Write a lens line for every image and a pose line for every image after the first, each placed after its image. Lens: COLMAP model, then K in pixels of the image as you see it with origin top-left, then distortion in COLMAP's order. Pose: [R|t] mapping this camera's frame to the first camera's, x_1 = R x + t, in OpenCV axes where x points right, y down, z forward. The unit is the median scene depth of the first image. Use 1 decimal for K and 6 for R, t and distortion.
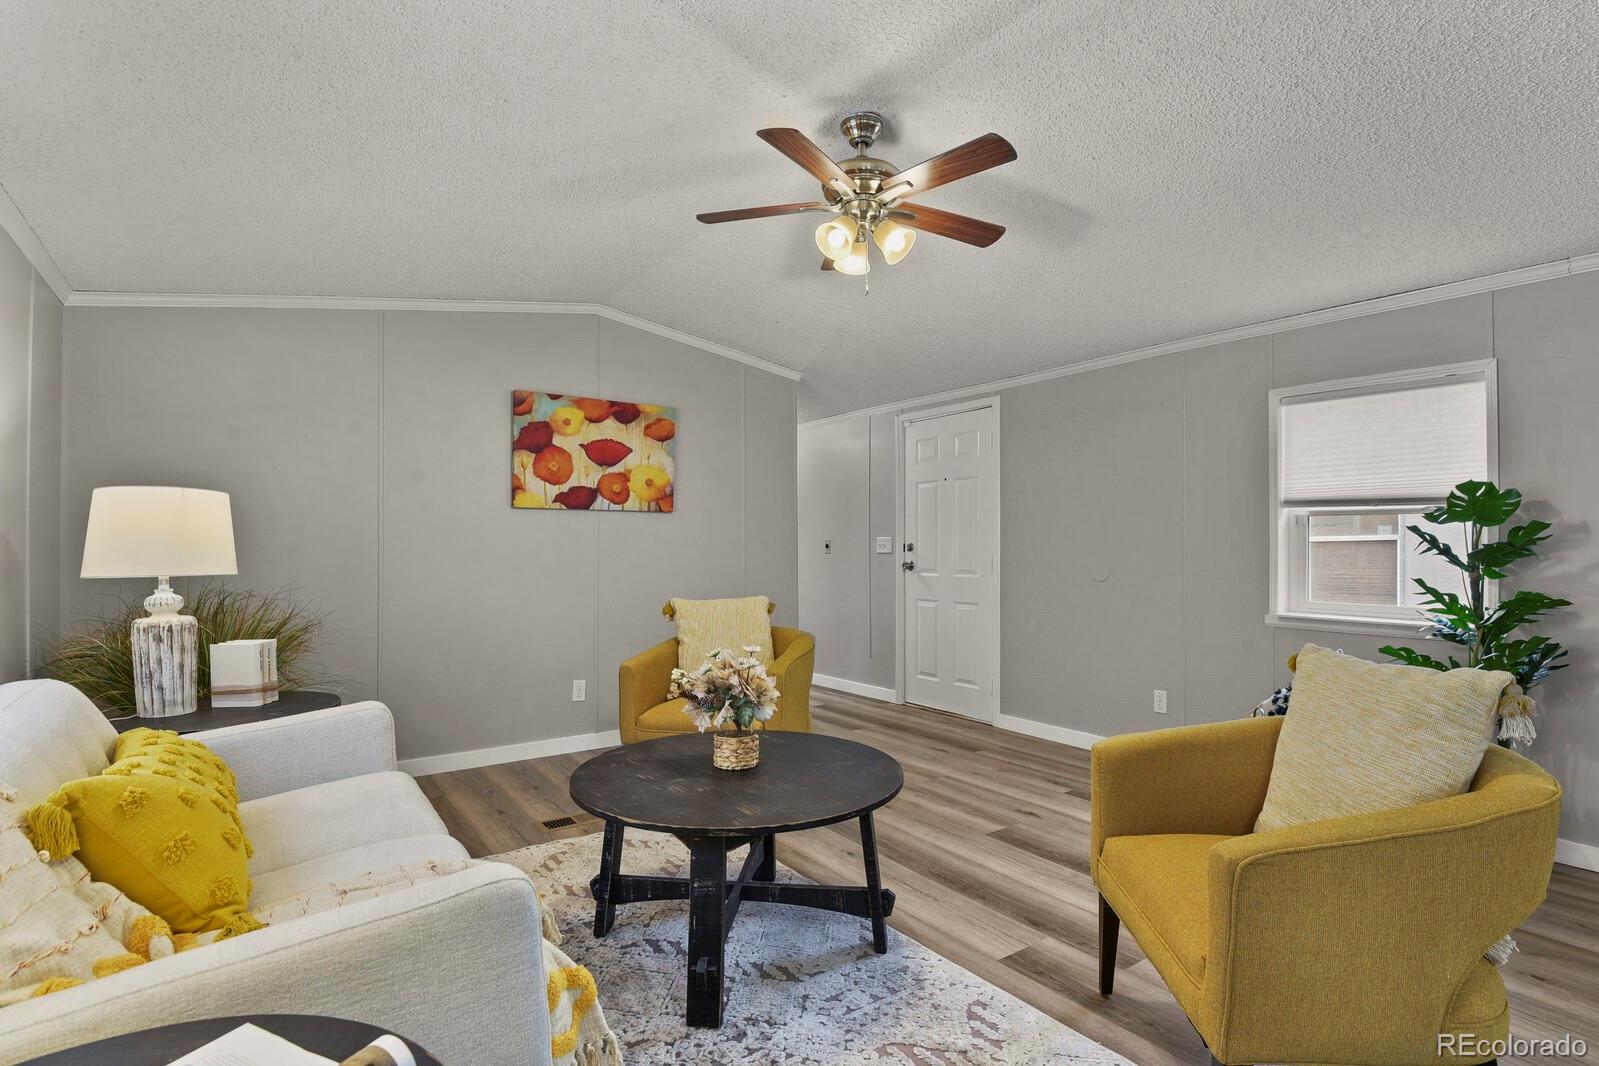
lens RADIAL K [[779.0, 0, 804.7], [0, 779.0, 555.4], [0, 0, 1]] dist [-0.035602, -0.000226]
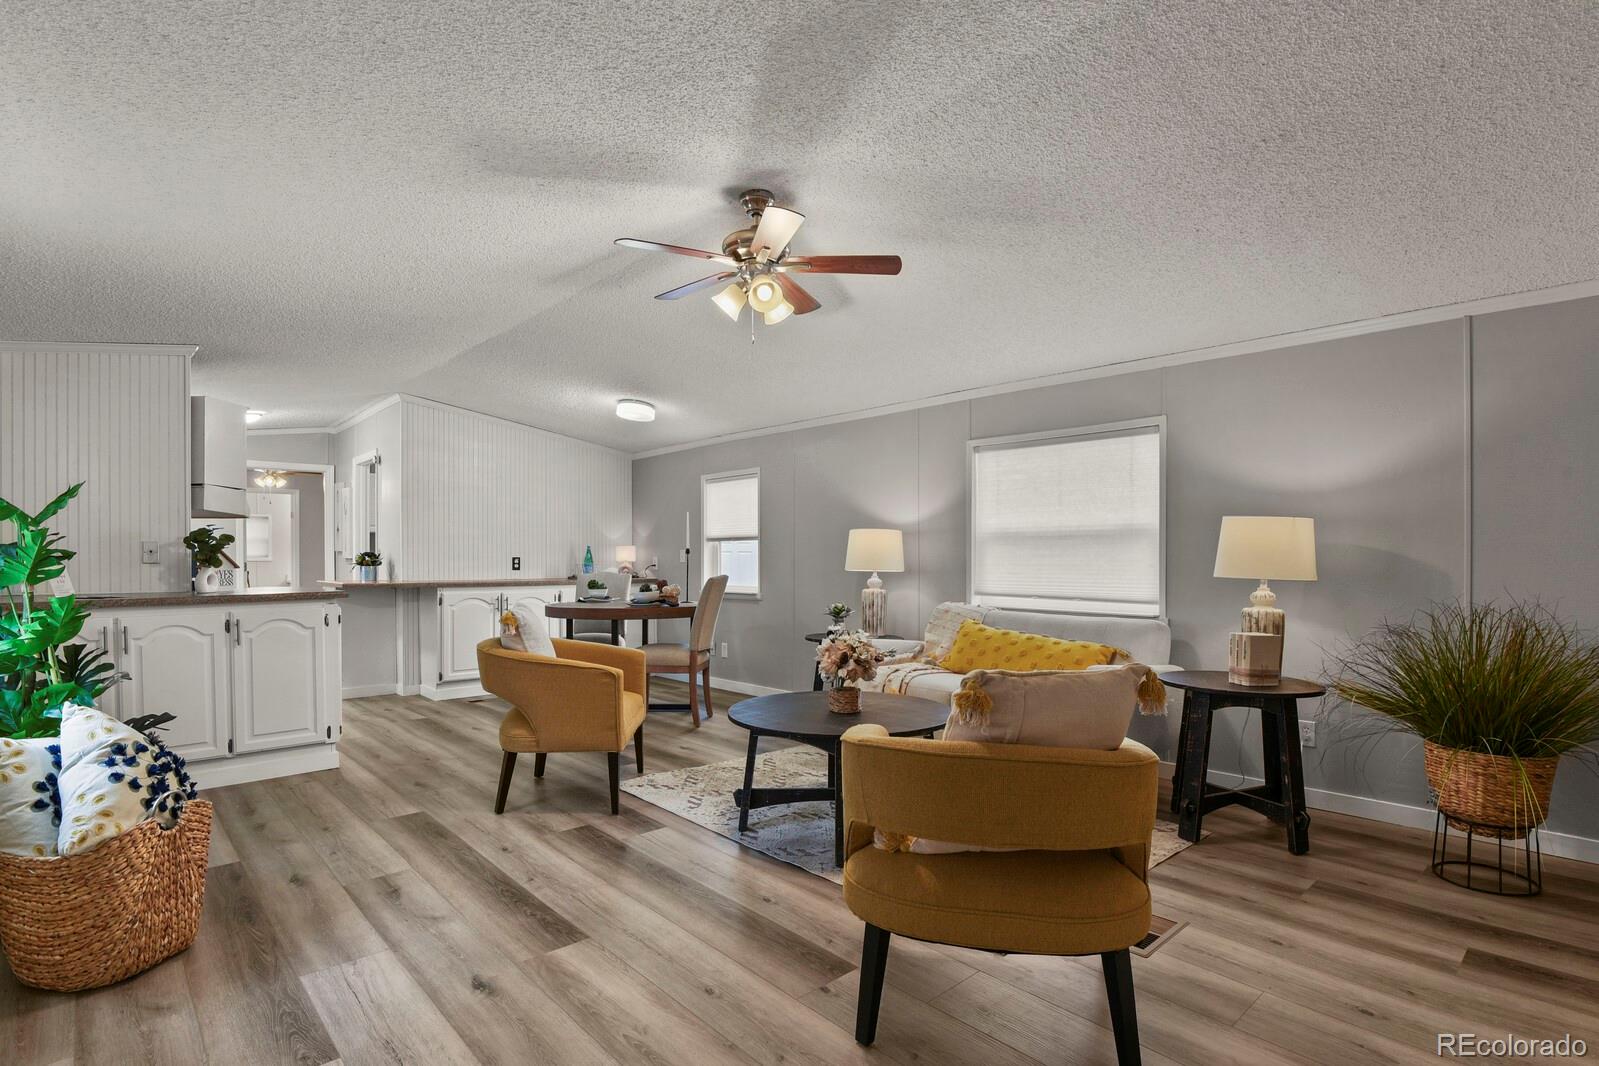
lens RADIAL K [[782.9, 0, 806.4], [0, 782.9, 572.5], [0, 0, 1]] dist [-0.033647, -0.000301]
pose [[-0.991936, -0.000011, -0.126736, 0.138788], [-0.003698, 0.999577, 0.028855, -0.019001], [0.126682, 0.029091, -0.991517, 2.044215]]
